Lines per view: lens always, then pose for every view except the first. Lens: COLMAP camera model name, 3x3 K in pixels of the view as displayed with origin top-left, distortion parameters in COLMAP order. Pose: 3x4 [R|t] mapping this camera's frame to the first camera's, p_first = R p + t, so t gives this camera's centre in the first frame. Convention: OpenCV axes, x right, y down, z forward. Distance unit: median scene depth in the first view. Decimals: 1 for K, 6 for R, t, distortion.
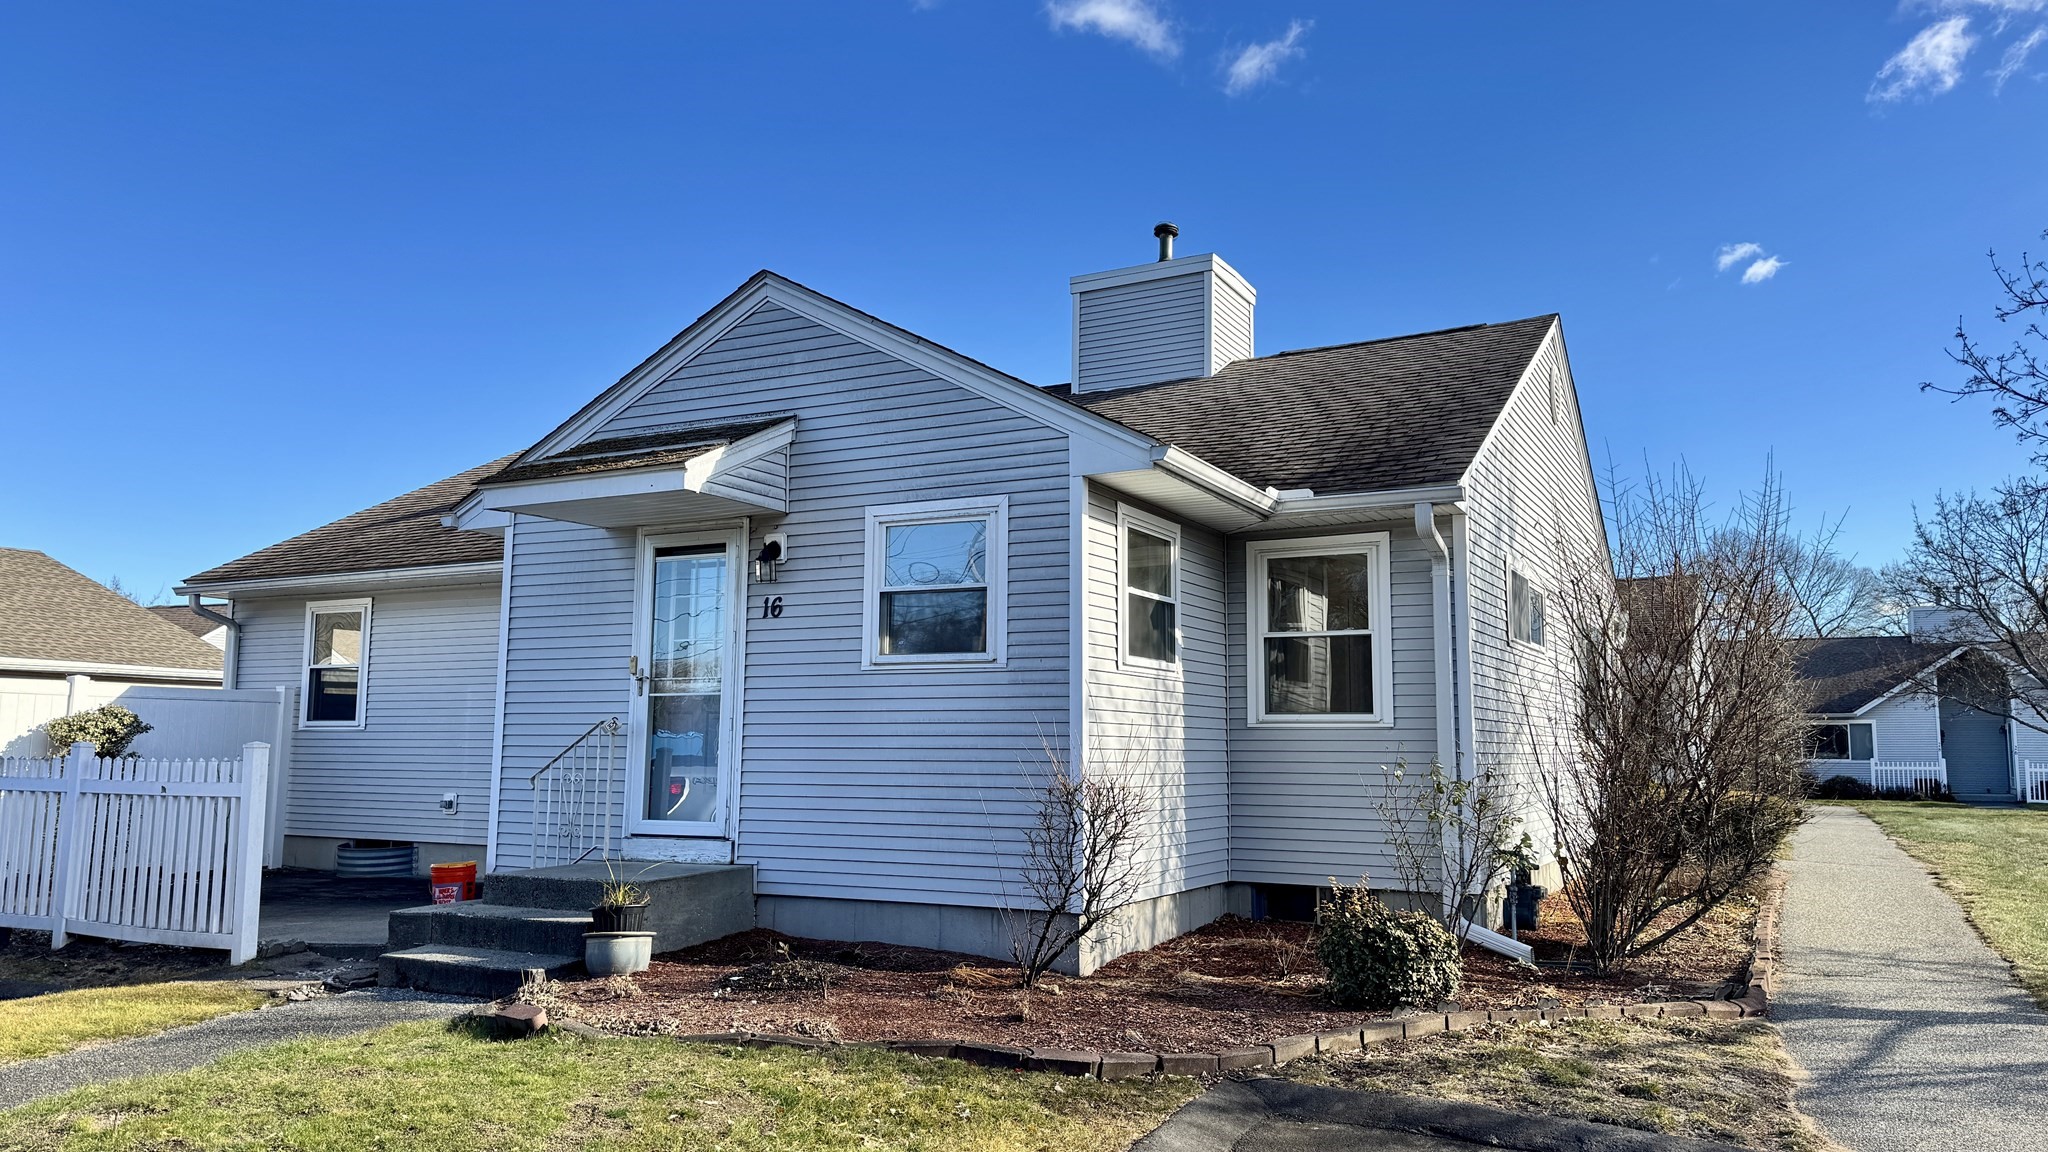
lens RADIAL K [[1527.8, 0, 1026.8], [0, 1527.8, 543.6], [0, 0, 1]] dist [0.181553, -0.304230]
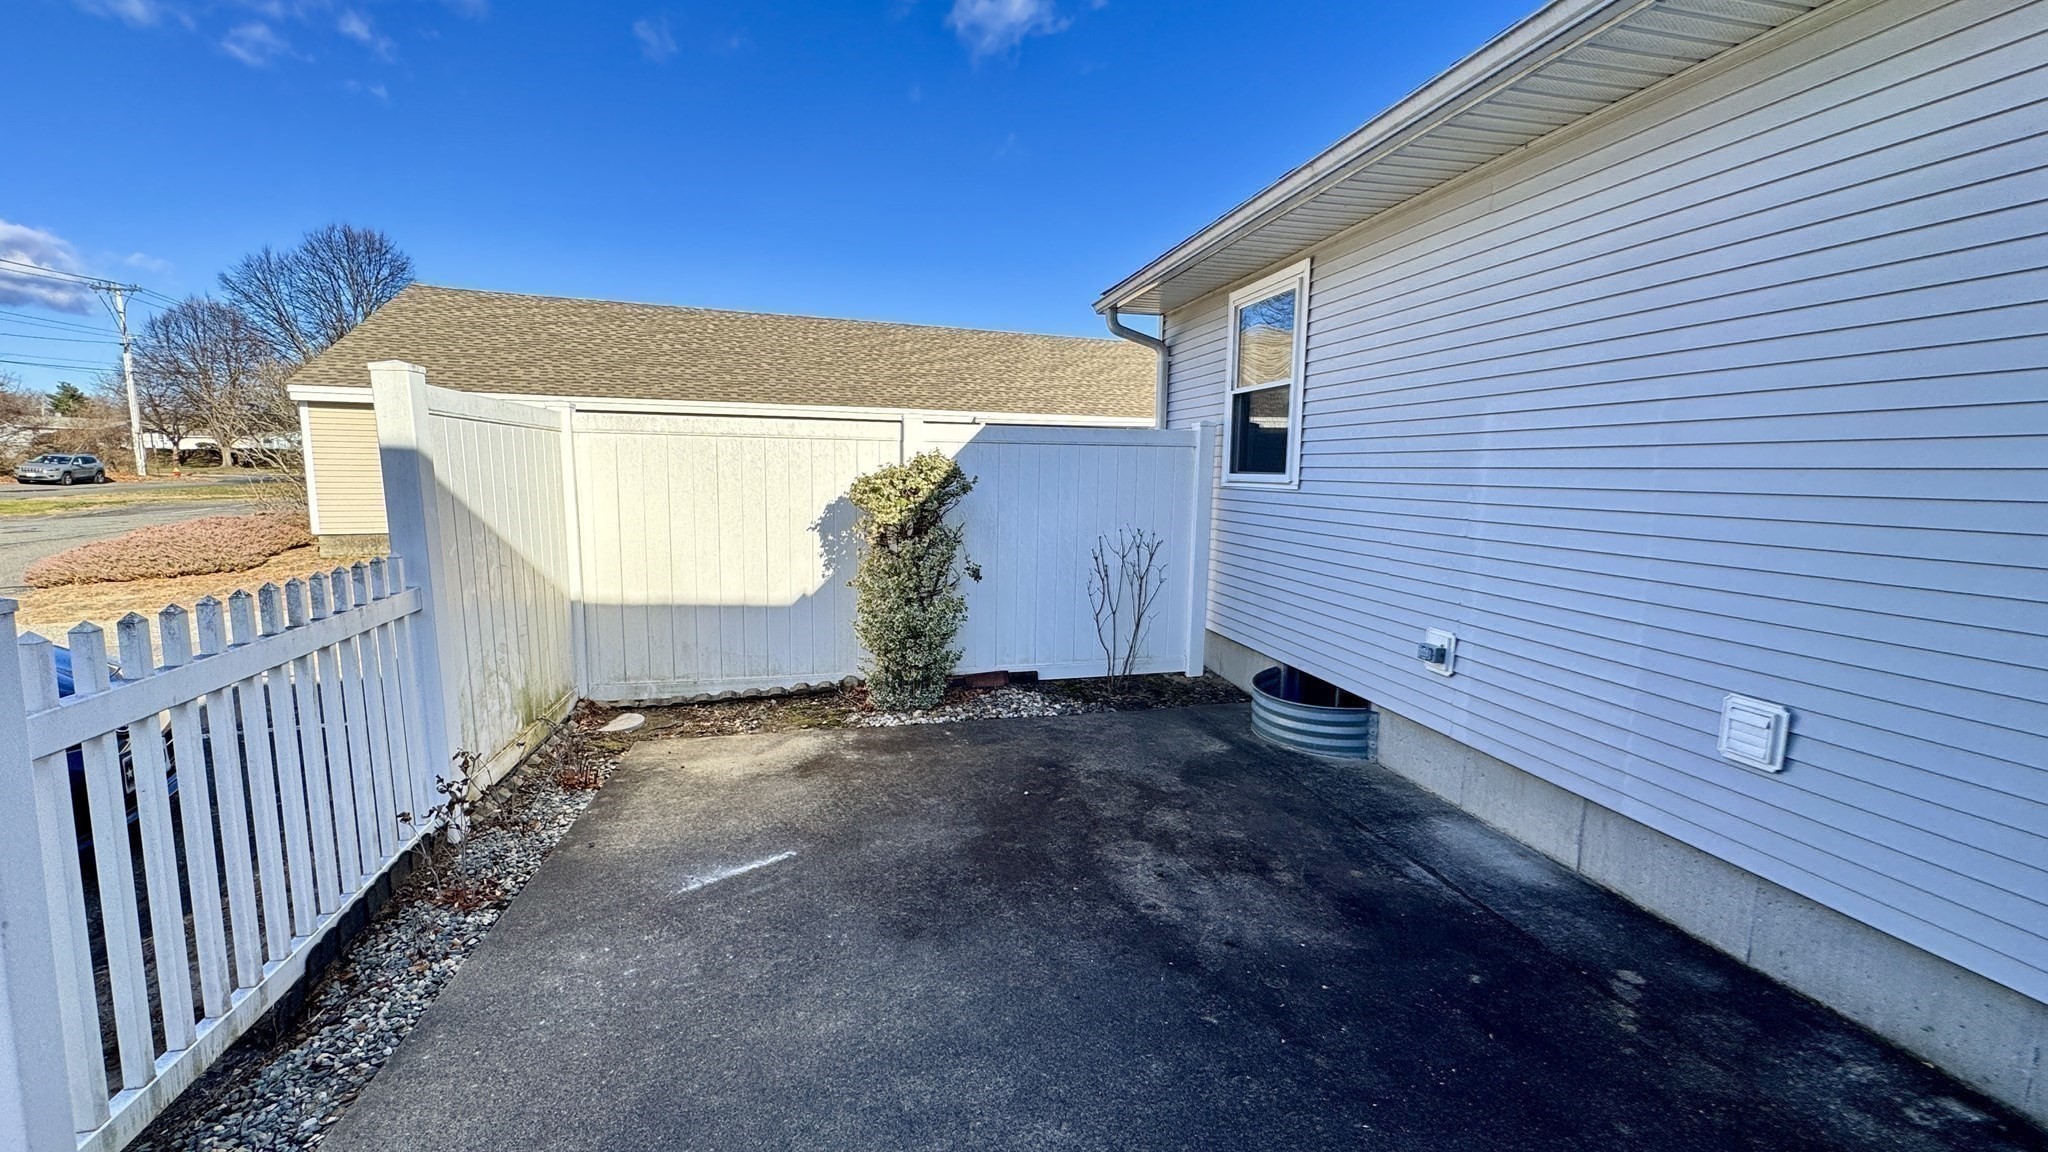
lens RADIAL K [[802.4, 0, 1024.0], [0, 802.4, 576.0], [0, 0, 1]] dist [-0.000561, 0.000019]
pose [[0.660046, 0.099924, -0.744550, -0.383720], [0.092291, 0.972820, 0.212376, 0.112251], [0.745535, -0.208893, 0.632884, 1.059764]]
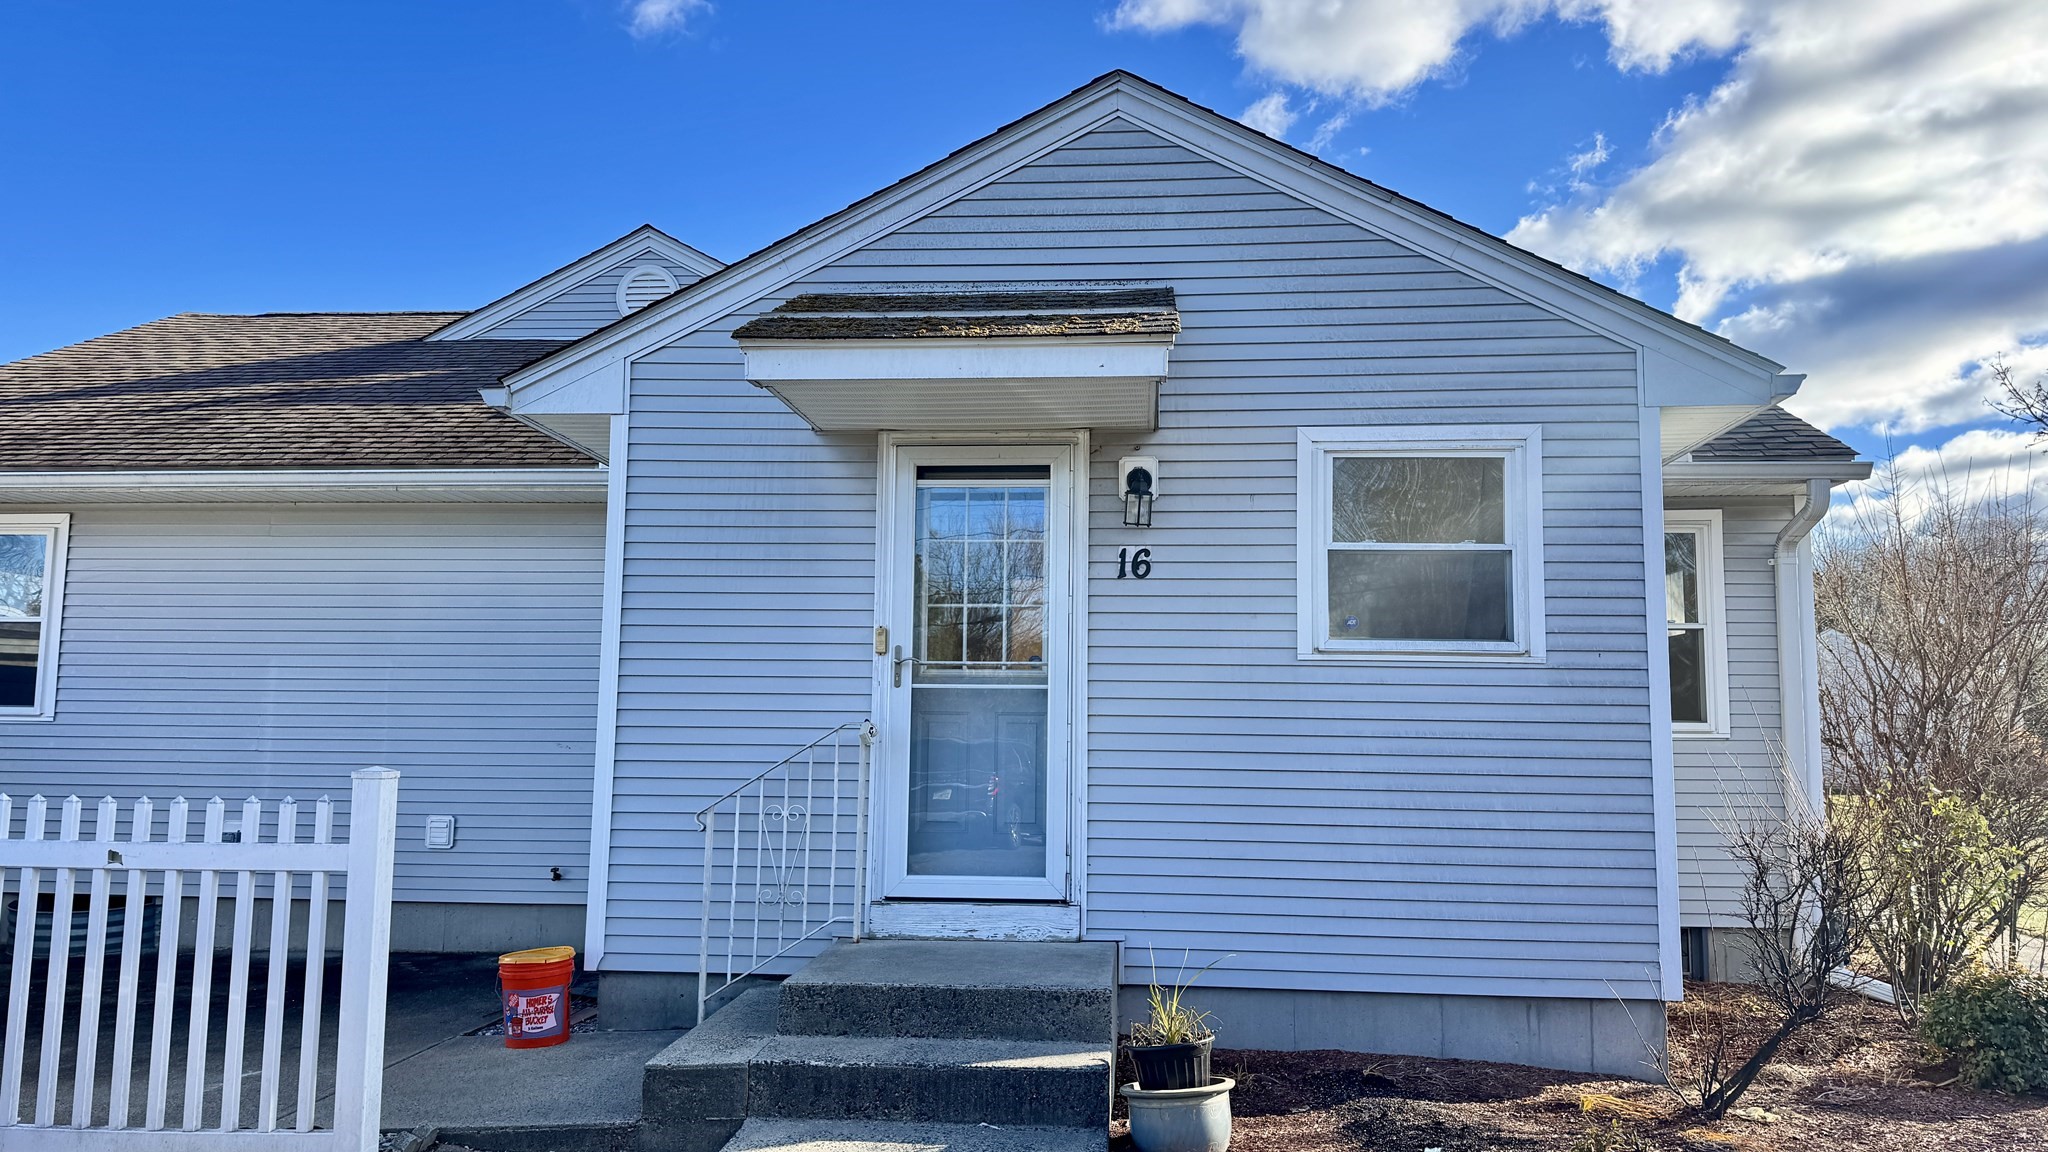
lens RADIAL K [[1527.8, 0, 1026.8], [0, 1527.8, 543.6], [0, 0, 1]] dist [0.181553, -0.304230]
pose [[0.910428, 0.050551, 0.410568, -0.482441], [-0.057876, 0.998309, 0.005422, 0.031125], [-0.409600, -0.028699, 0.911814, 0.388891]]
